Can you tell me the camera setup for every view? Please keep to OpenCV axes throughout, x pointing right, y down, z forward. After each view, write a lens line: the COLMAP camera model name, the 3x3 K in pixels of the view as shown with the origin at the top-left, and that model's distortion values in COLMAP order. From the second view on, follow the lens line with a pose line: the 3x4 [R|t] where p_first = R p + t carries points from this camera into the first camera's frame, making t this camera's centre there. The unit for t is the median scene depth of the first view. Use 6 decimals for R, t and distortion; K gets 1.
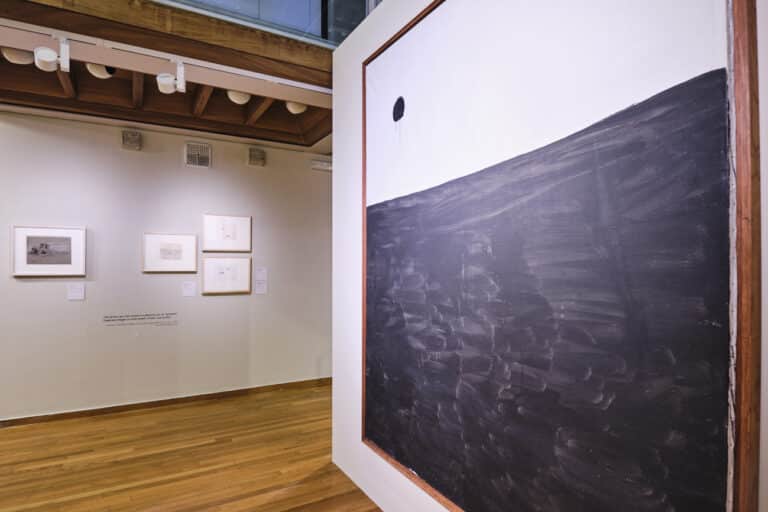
lens RADIAL K [[420.9, 0, 384.0], [0, 420.9, 256.0], [0, 0, 1]] dist [-0.005020, -0.000735]
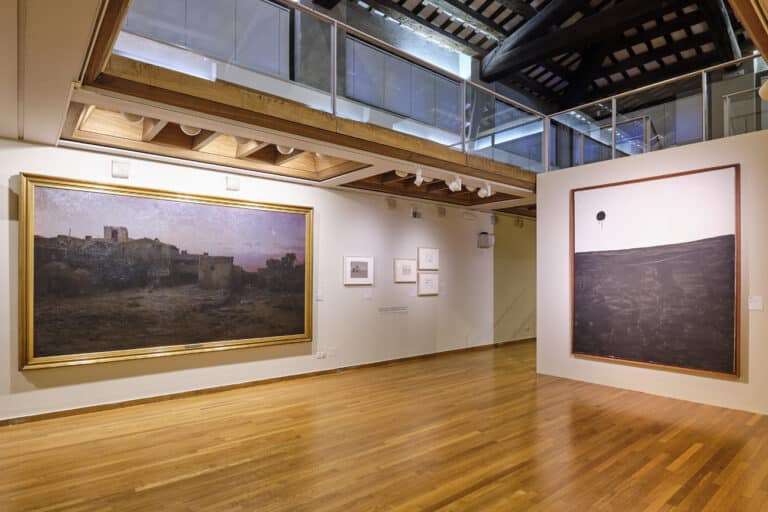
lens RADIAL K [[436.9, 0, 385.4], [0, 436.9, 271.9], [0, 0, 1]] dist [-0.020549, -0.000022]
pose [[0.982125, 0.001330, 0.188224, -1.614001], [-0.002682, 0.999972, 0.006927, -0.026902], [-0.188210, -0.007308, 0.982102, -1.230308]]
